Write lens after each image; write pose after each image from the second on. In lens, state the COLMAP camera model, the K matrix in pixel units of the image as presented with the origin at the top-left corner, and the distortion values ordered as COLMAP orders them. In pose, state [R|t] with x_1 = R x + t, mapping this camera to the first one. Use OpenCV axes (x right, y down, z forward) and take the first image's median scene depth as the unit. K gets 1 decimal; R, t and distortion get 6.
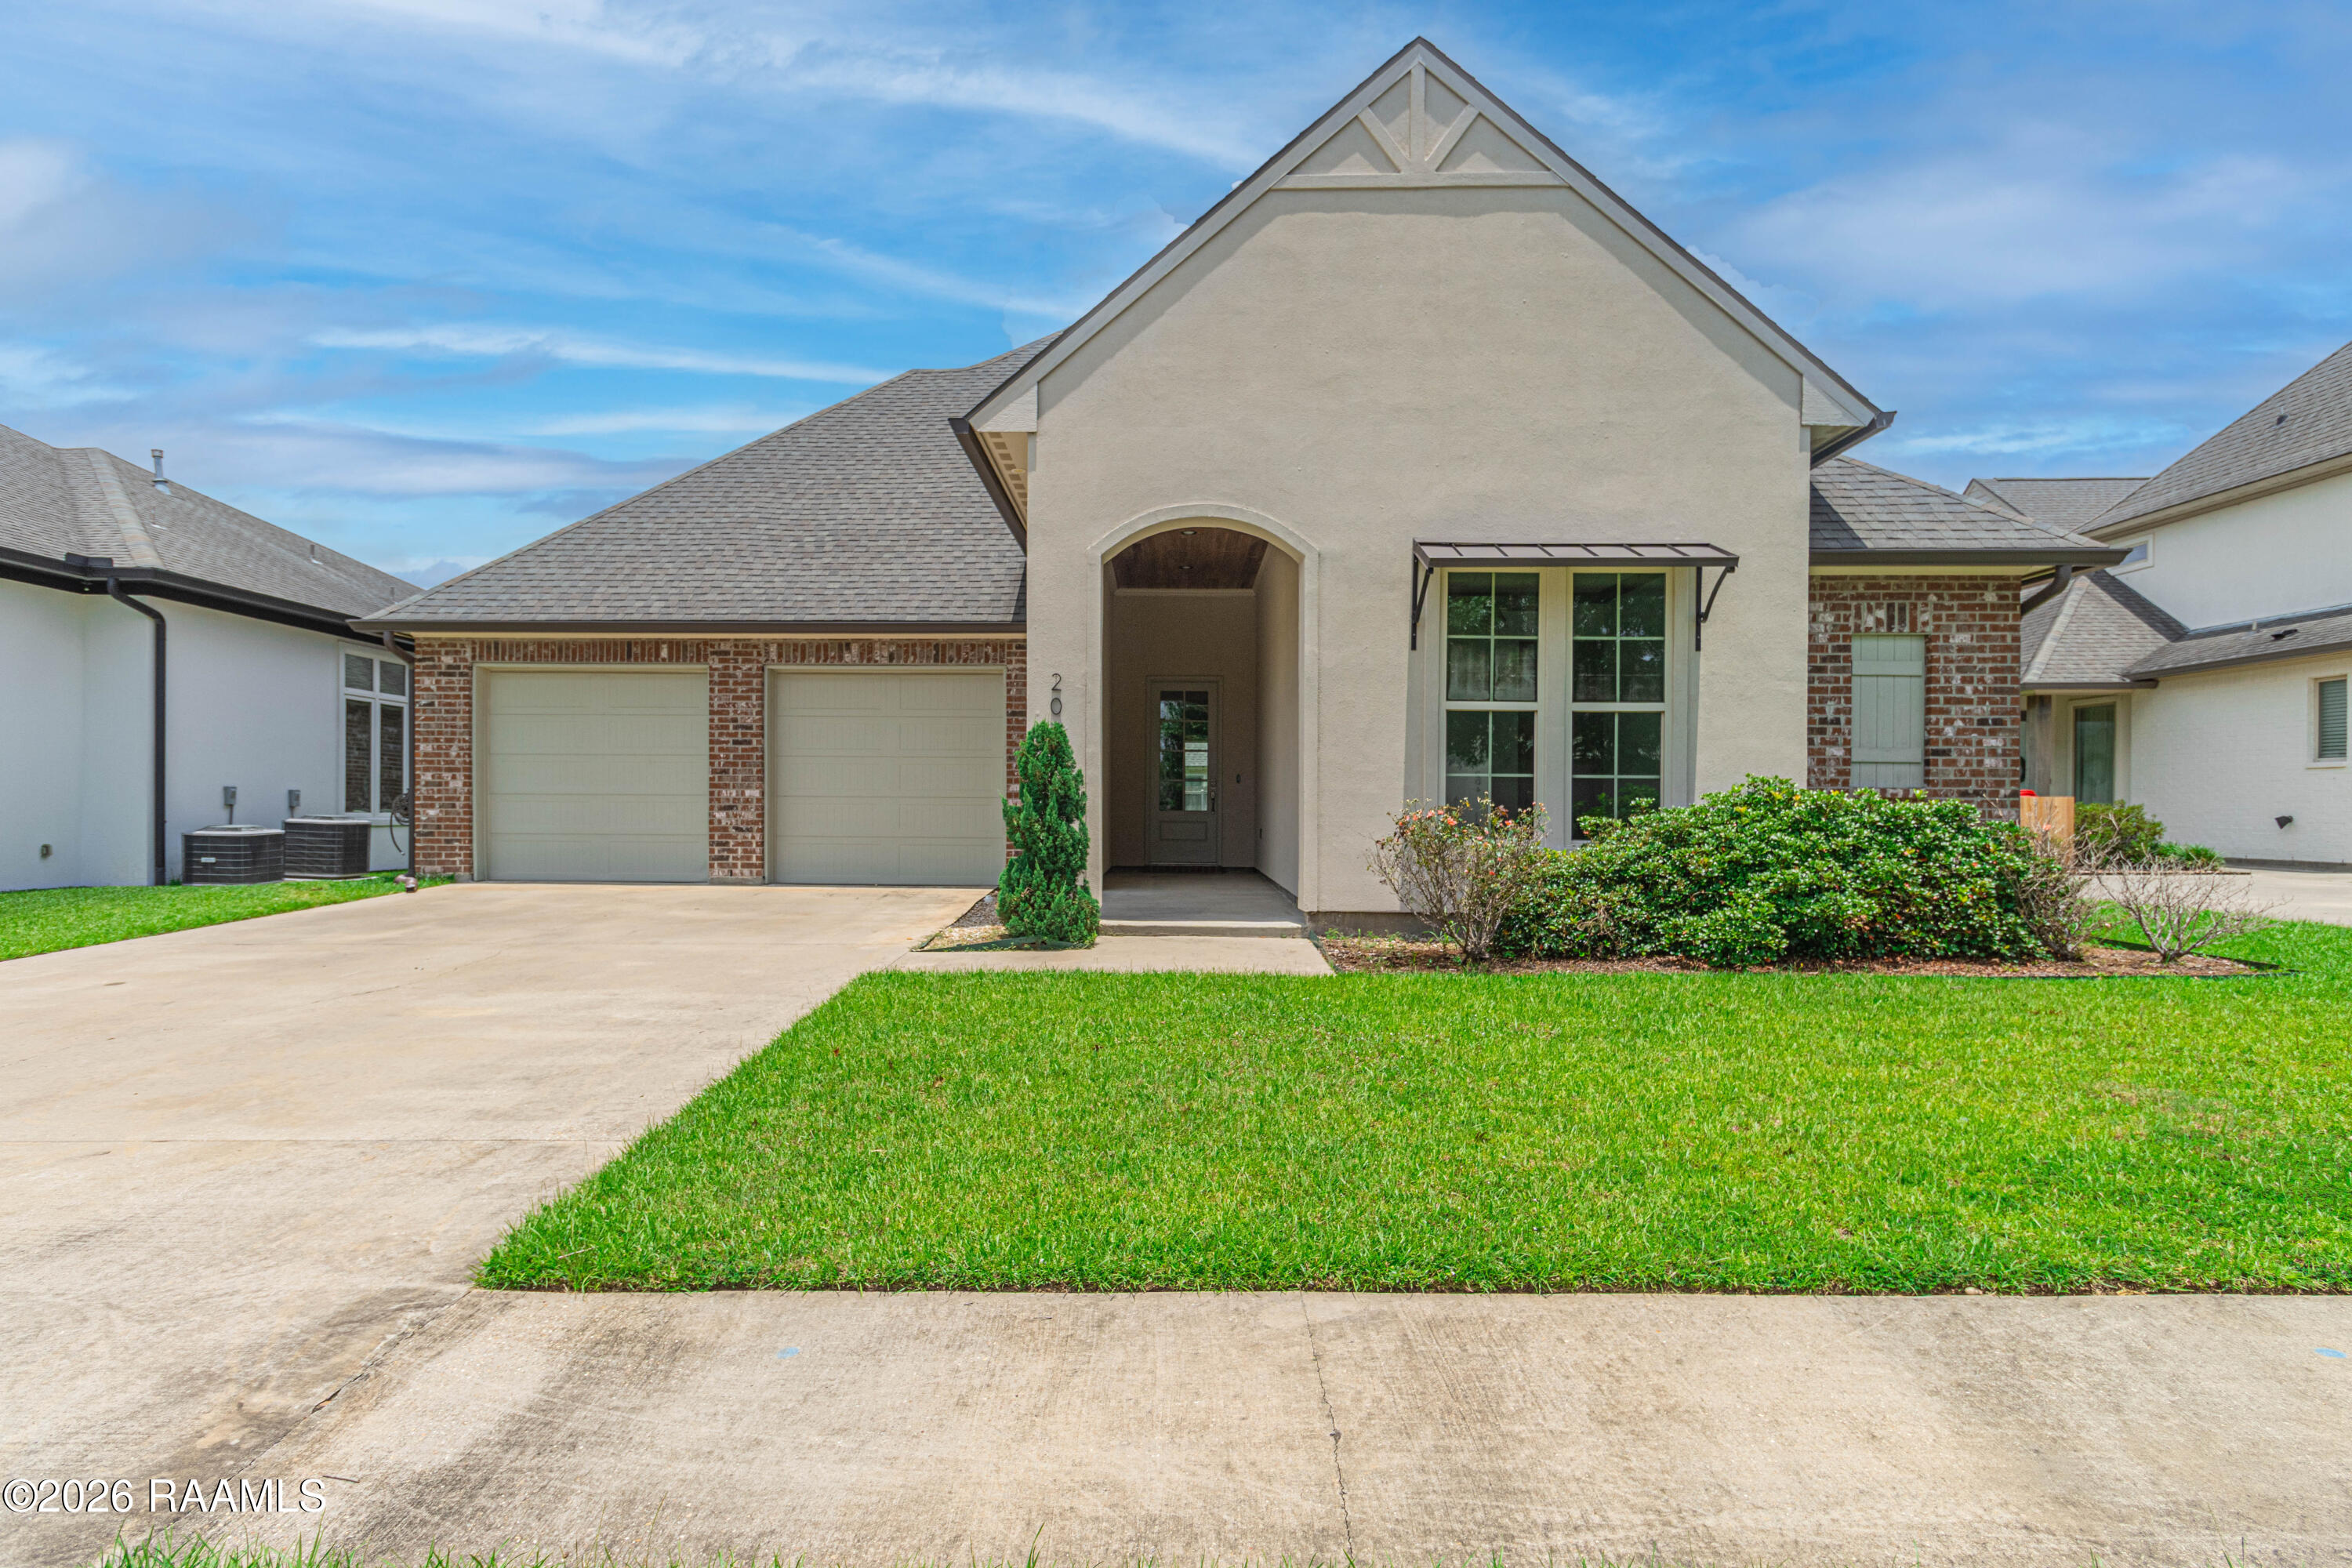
lens RADIAL K [[1249.6, 0, 1150.3], [0, 1249.6, 832.2], [0, 0, 1]] dist [0.003655, -0.002507]
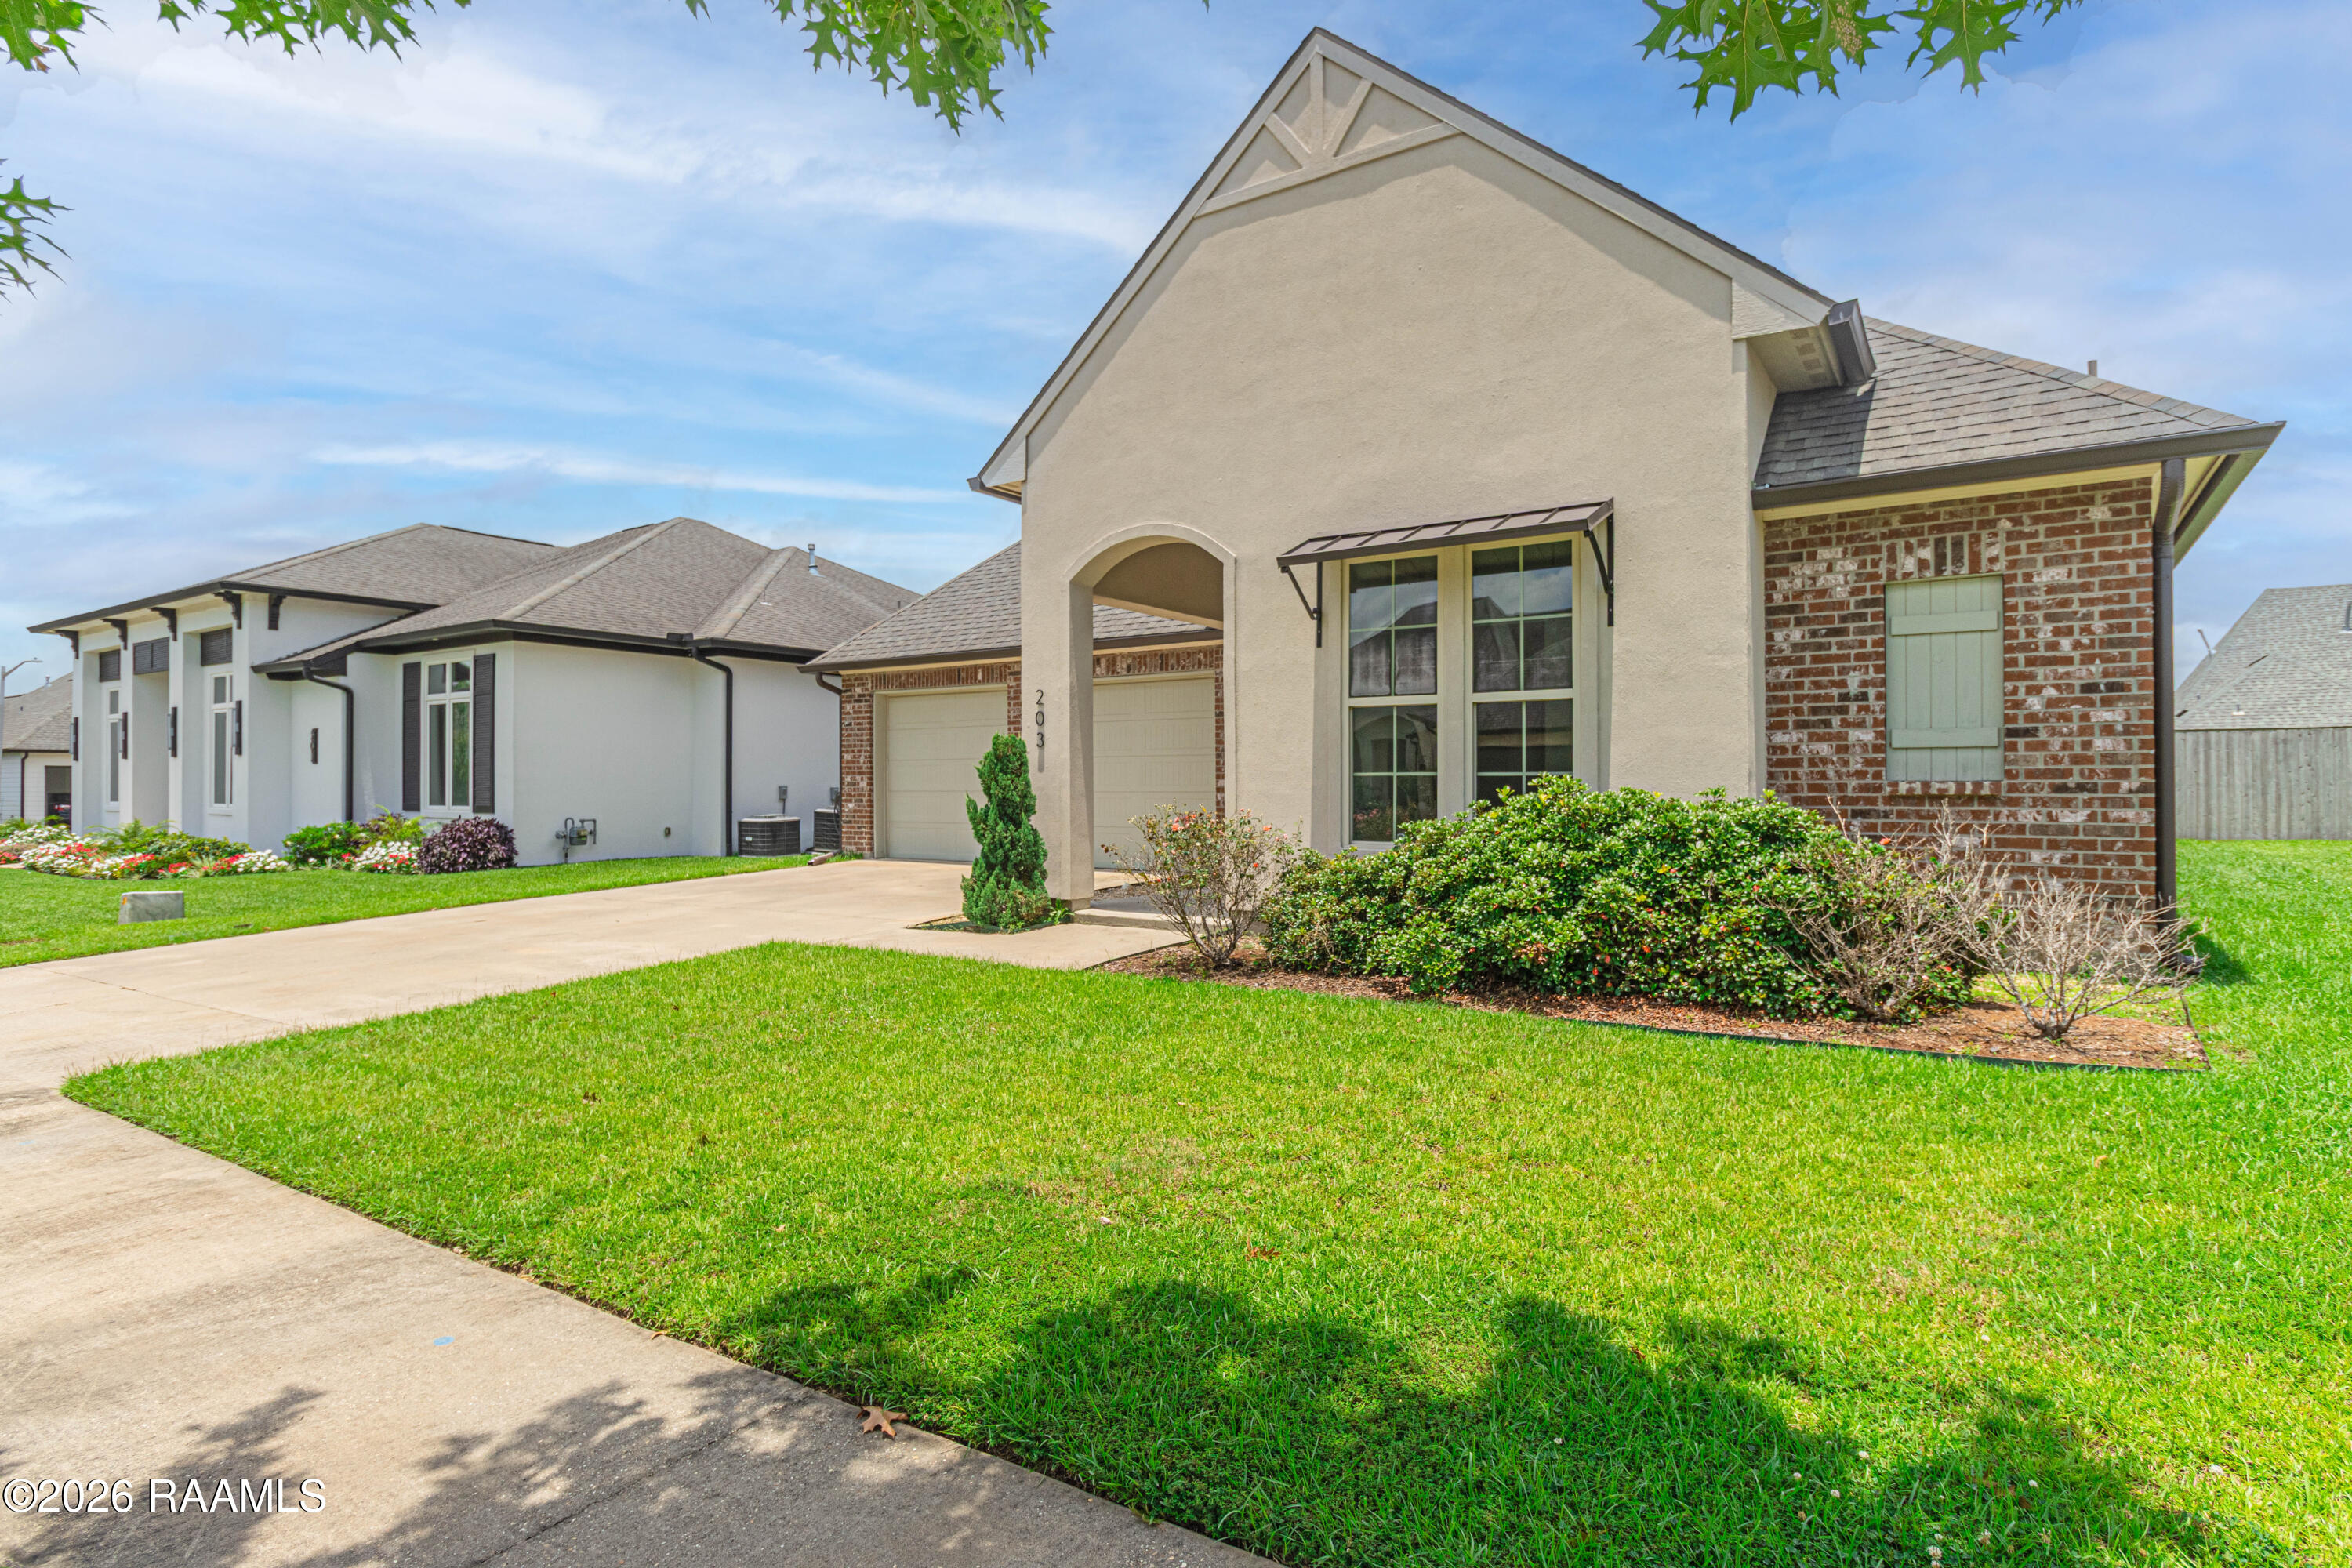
lens RADIAL K [[1249.6, 0, 1188.3], [0, 1249.6, 789.3], [0, 0, 1]] dist [0.003655, -0.002507]
pose [[0.838764, -0.007237, -0.544447, 0.621851], [-0.001853, 0.999868, -0.016146, -0.017748], [0.544491, 0.014552, 0.838640, 0.119579]]
